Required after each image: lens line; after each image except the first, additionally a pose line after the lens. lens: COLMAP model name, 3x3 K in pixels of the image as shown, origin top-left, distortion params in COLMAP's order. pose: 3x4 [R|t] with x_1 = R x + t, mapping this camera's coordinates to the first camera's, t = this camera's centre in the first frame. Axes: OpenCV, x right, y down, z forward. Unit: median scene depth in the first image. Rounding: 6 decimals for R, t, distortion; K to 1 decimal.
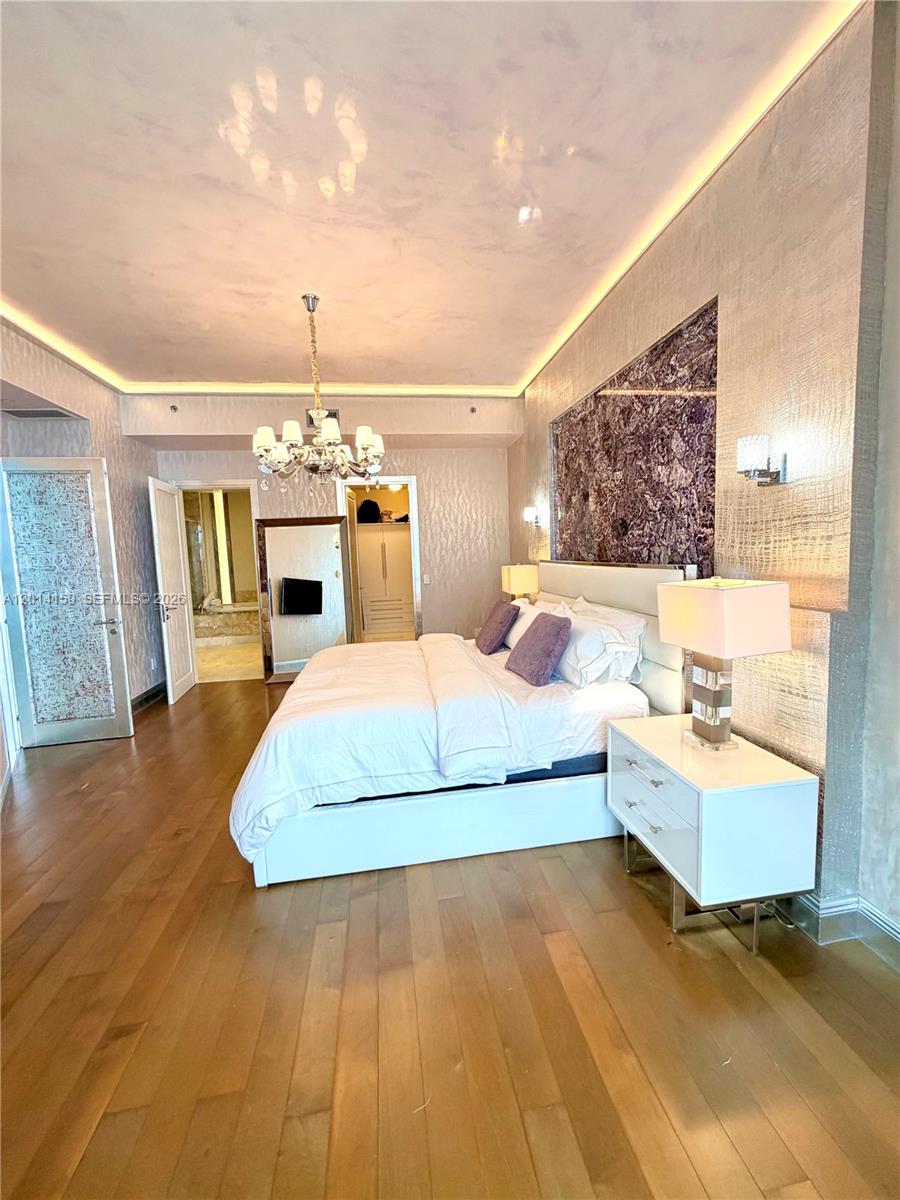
lens RADIAL K [[480.1, 0, 453.1], [0, 480.1, 598.1], [0, 0, 1]] dist [-0.001554, 0.000773]
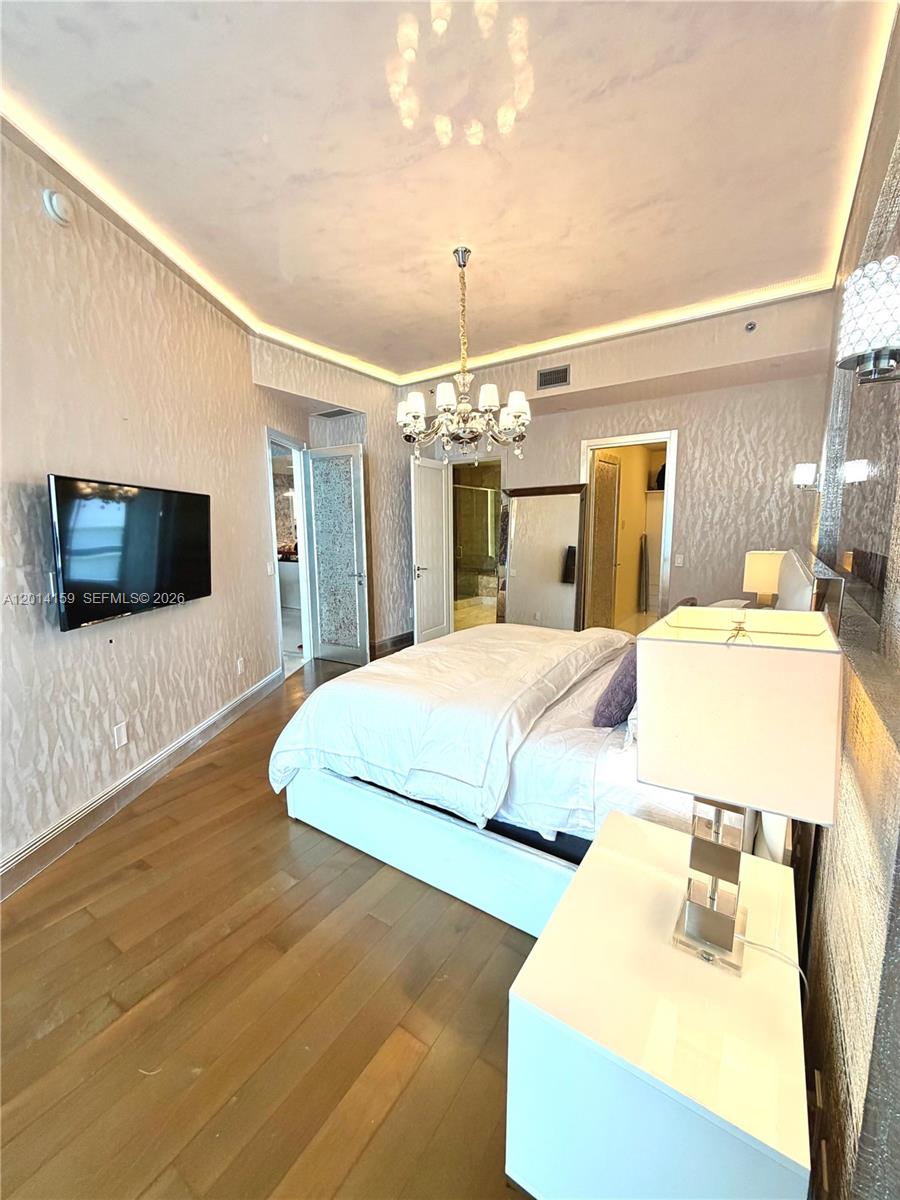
lens RADIAL K [[480.1, 0, 450.0], [0, 480.1, 597.2], [0, 0, 1]] dist [-0.001554, 0.000773]
pose [[0.731381, 0.128678, -0.669719, 0.325956], [-0.085251, 0.991585, 0.097421, -0.037468], [0.676620, -0.014158, 0.736197, 0.232741]]
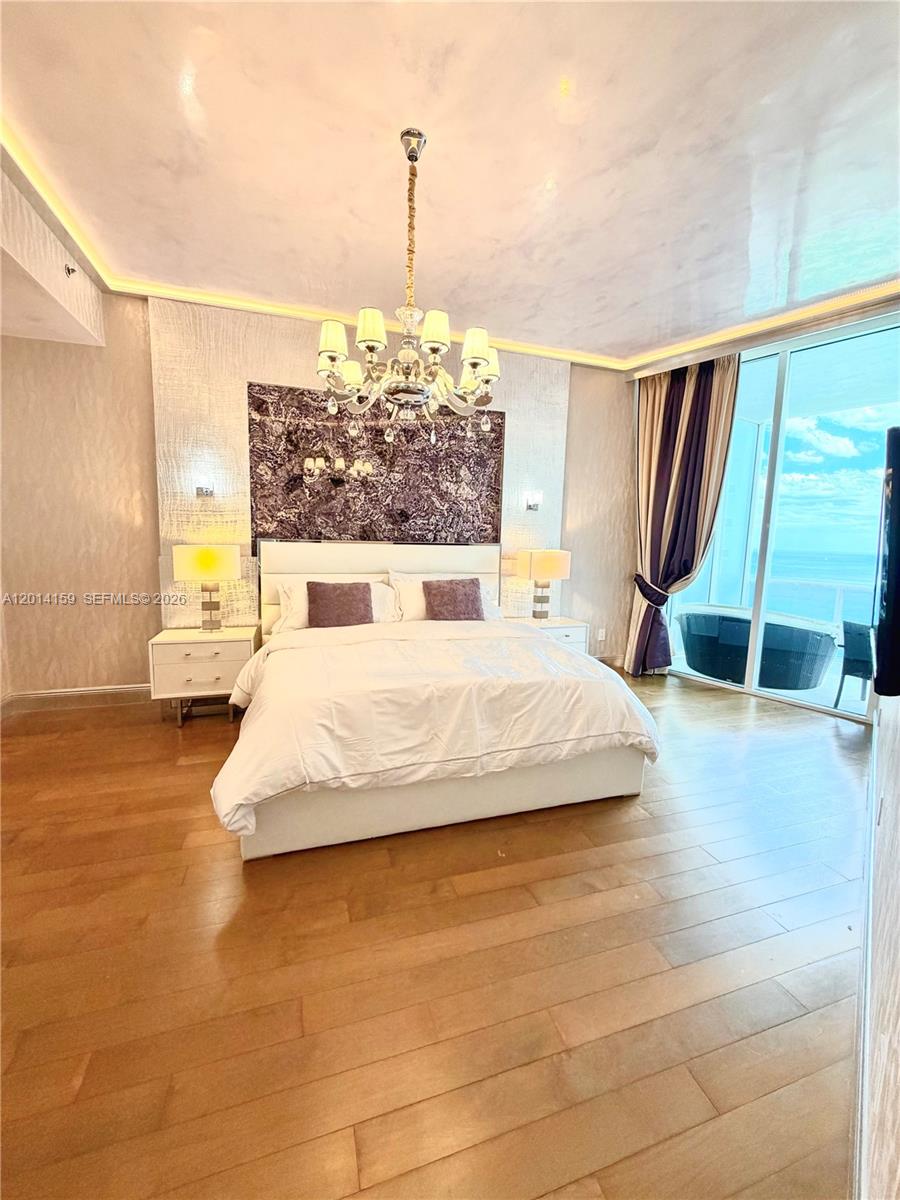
lens RADIAL K [[480.1, 0, 450.2], [0, 480.1, 600.9], [0, 0, 1]] dist [-0.001554, 0.000773]
pose [[-0.165162, -0.093627, 0.981812, -0.846748], [0.077872, 0.991138, 0.107616, -0.038283], [-0.983187, 0.094230, -0.156407, 0.915236]]
